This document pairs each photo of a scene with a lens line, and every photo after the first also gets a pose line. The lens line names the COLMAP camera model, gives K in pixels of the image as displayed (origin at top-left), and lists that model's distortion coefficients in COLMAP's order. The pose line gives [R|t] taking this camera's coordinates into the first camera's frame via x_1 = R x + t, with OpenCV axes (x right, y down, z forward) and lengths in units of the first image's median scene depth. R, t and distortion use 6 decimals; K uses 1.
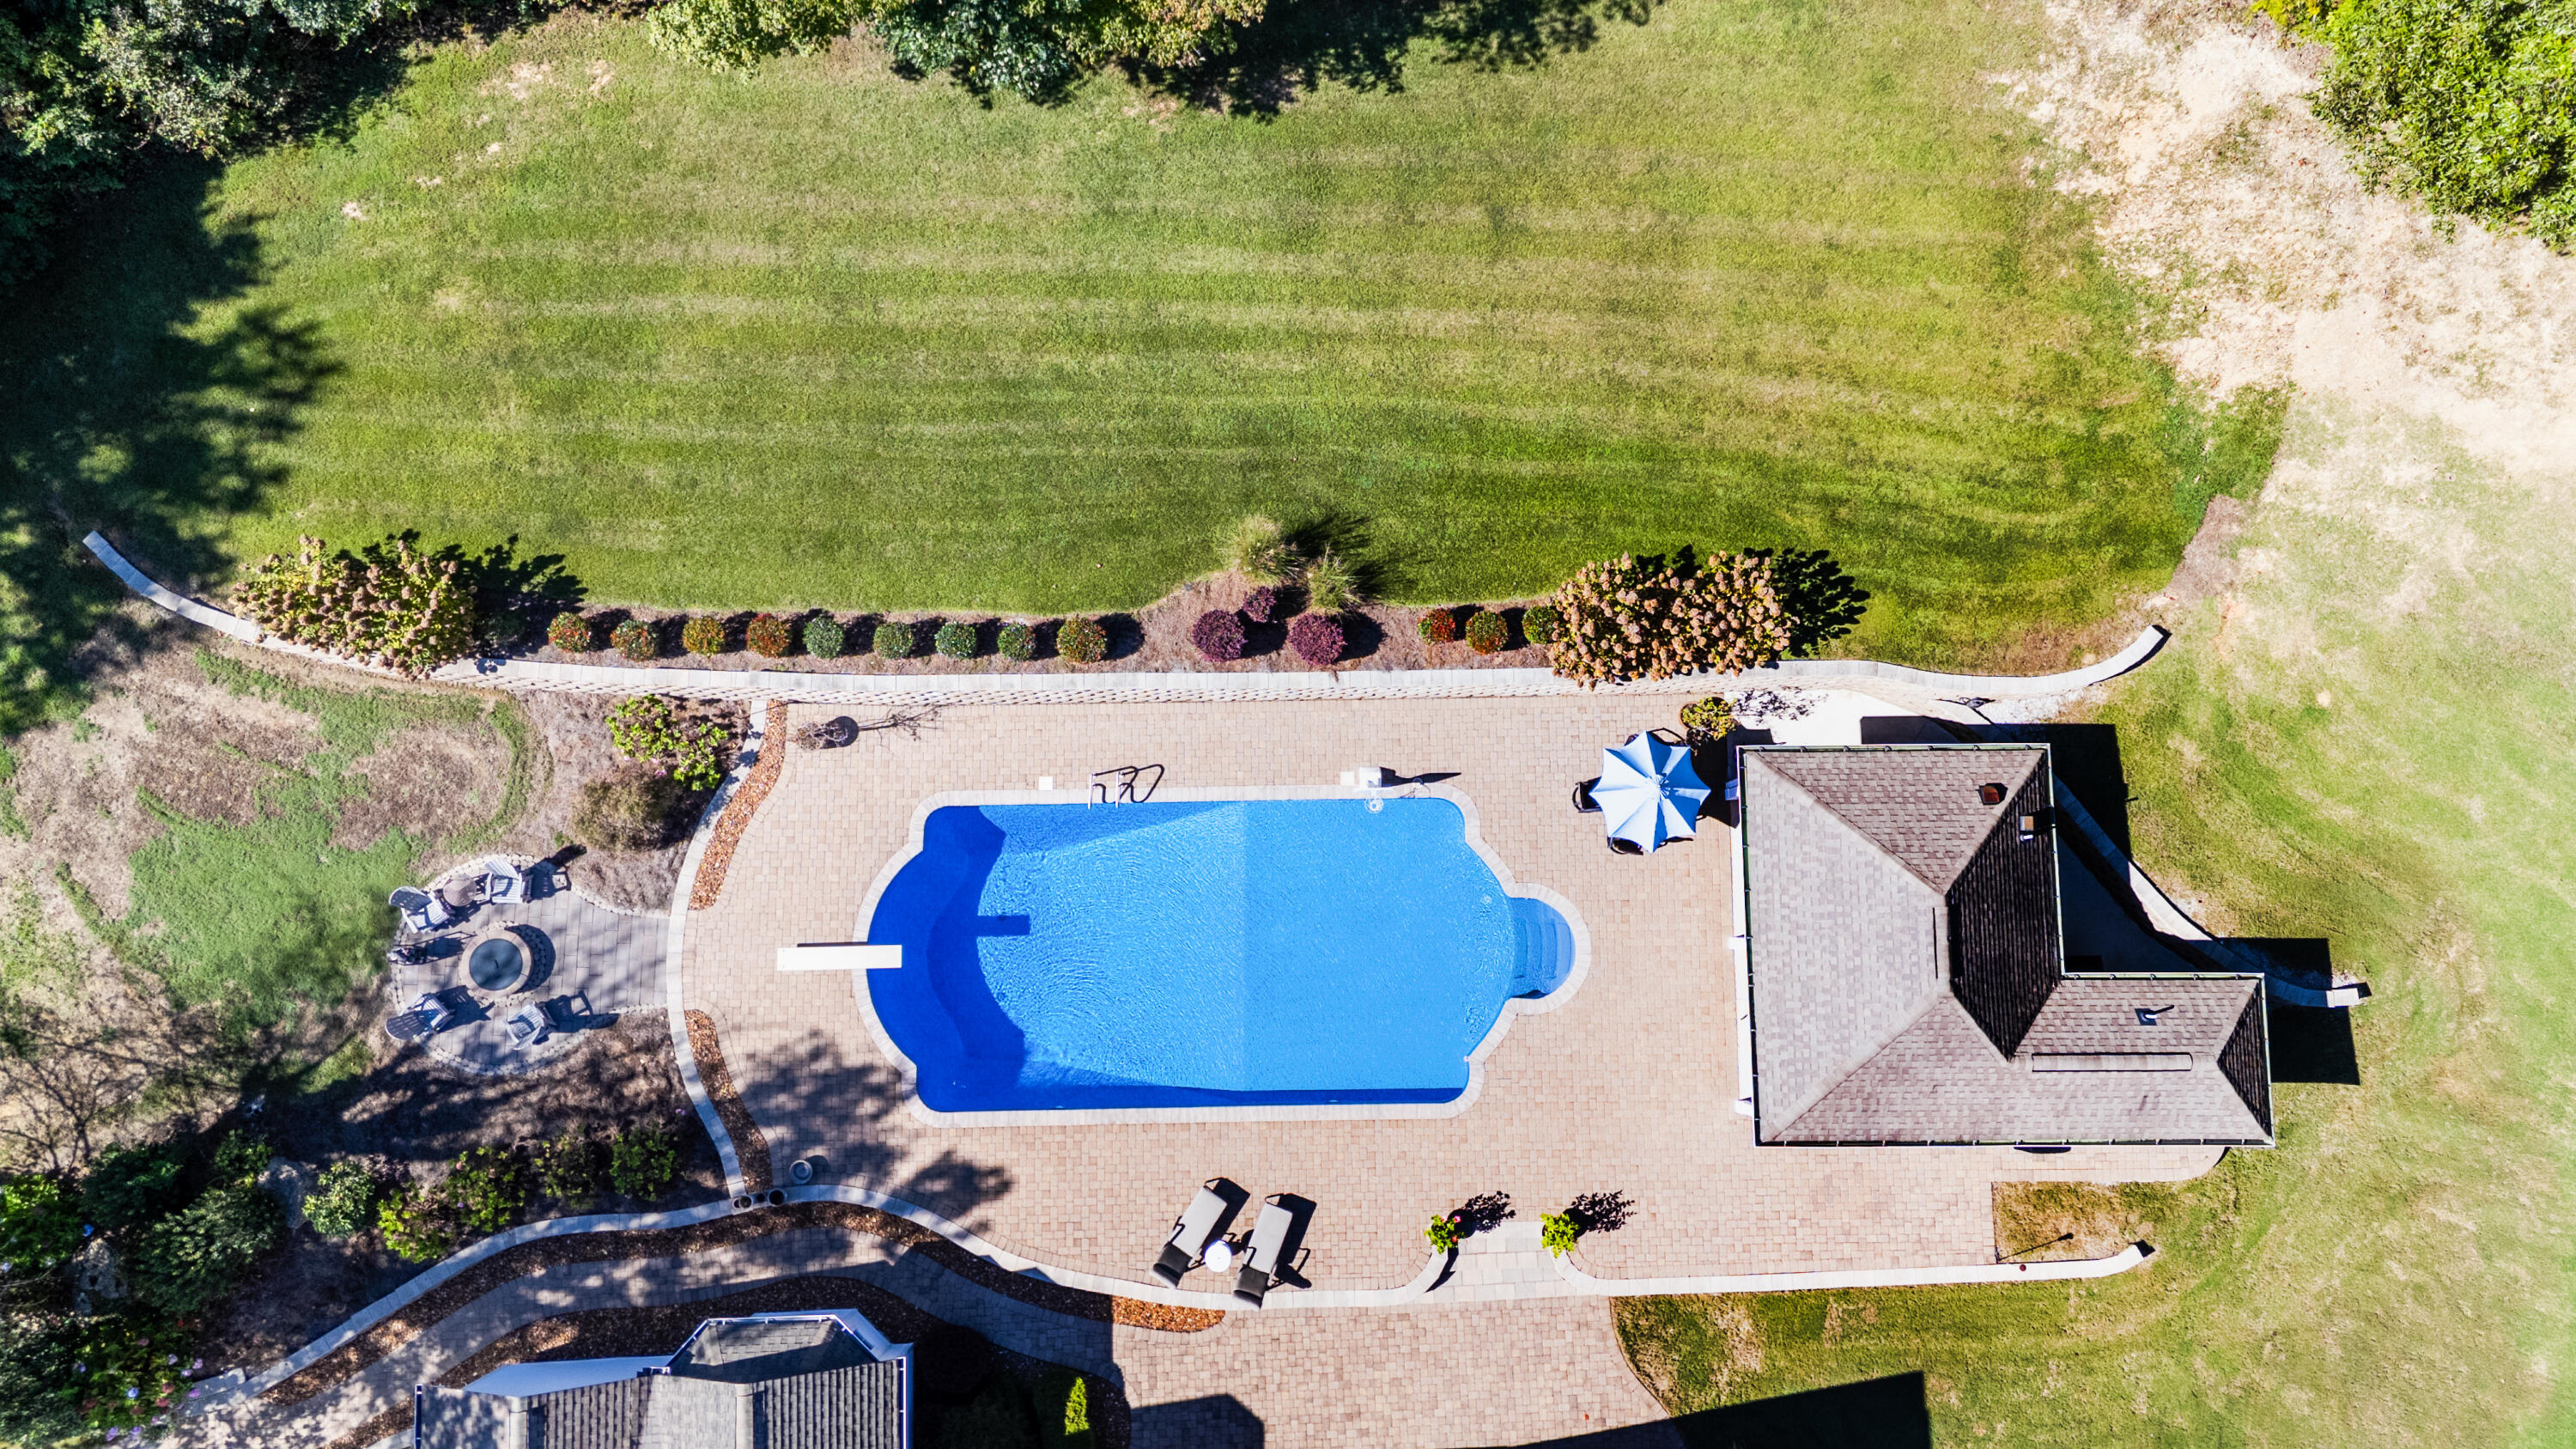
lens RADIAL K [[1894.4, 0, 1302.9], [0, 1894.4, 732.7], [0, 0, 1]] dist [0.087041, -0.104816]
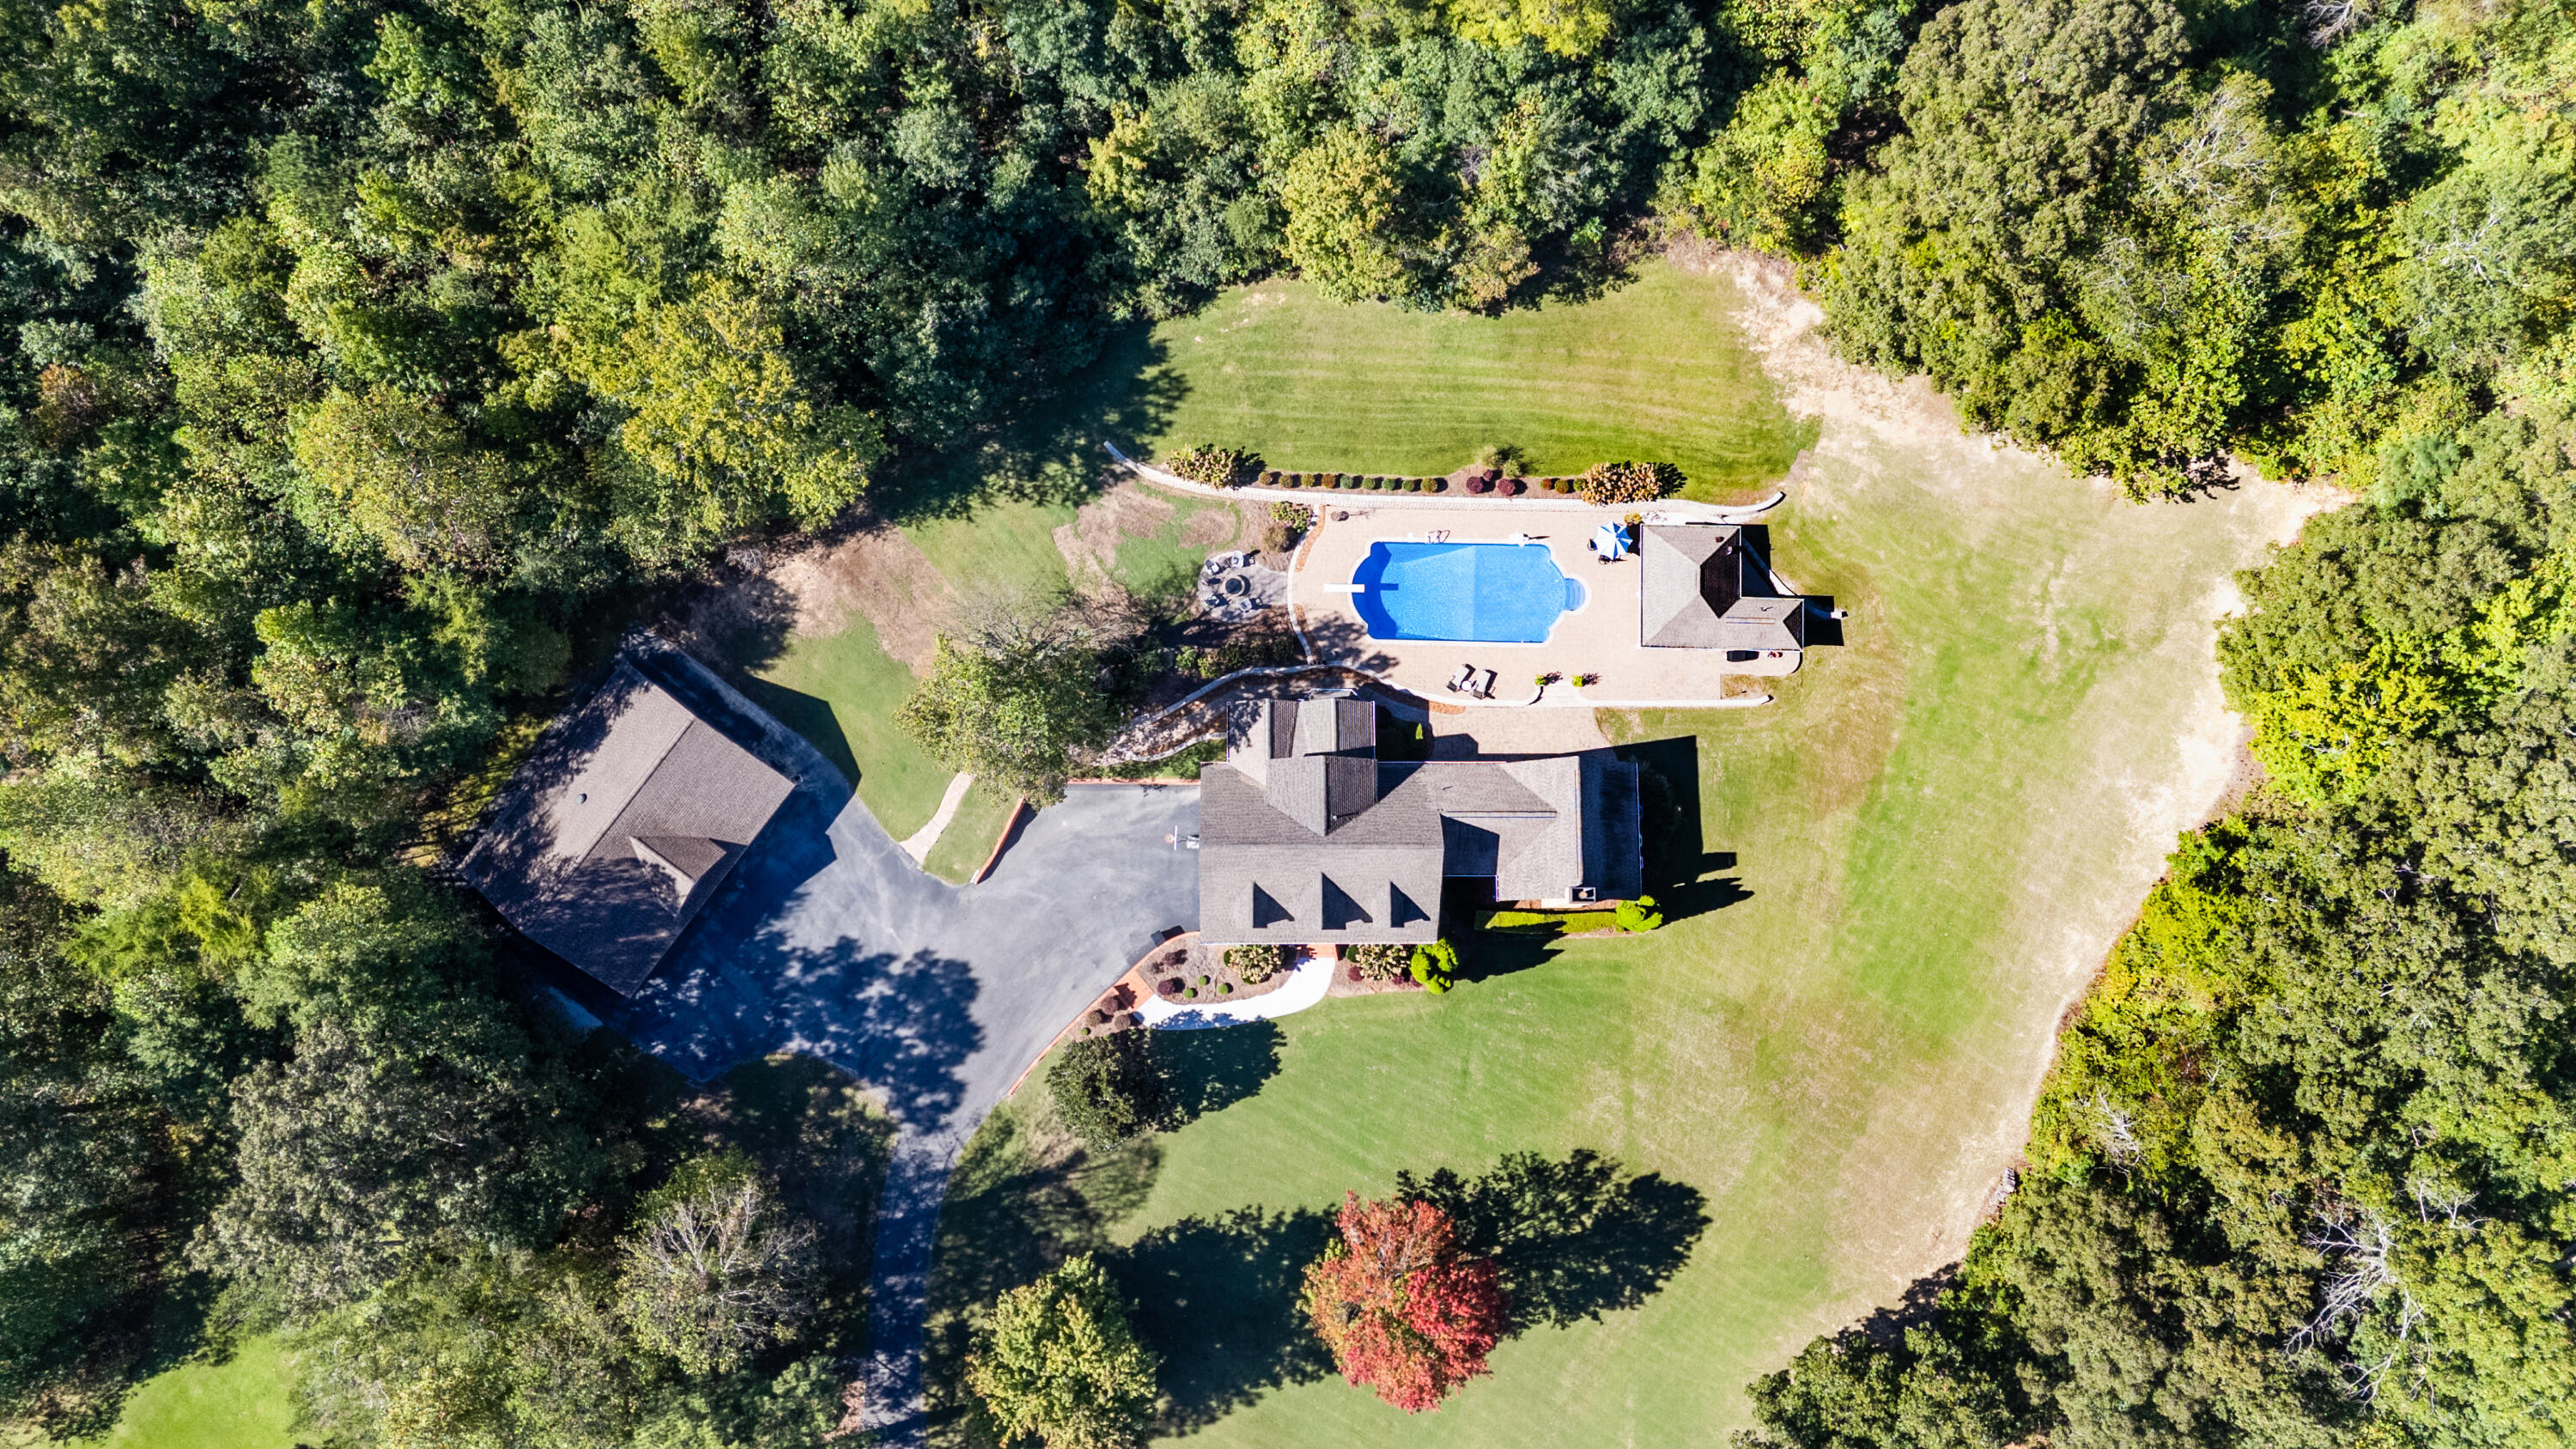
lens RADIAL K [[1896.2, 0, 1290.8], [0, 1896.2, 732.7], [0, 0, 1]] dist [0.091091, -0.103756]
pose [[0.999430, 0.033478, -0.004418, -0.308609], [-0.033482, 0.999439, -0.000910, 0.356442], [0.004385, 0.001058, 0.999990, -2.043244]]
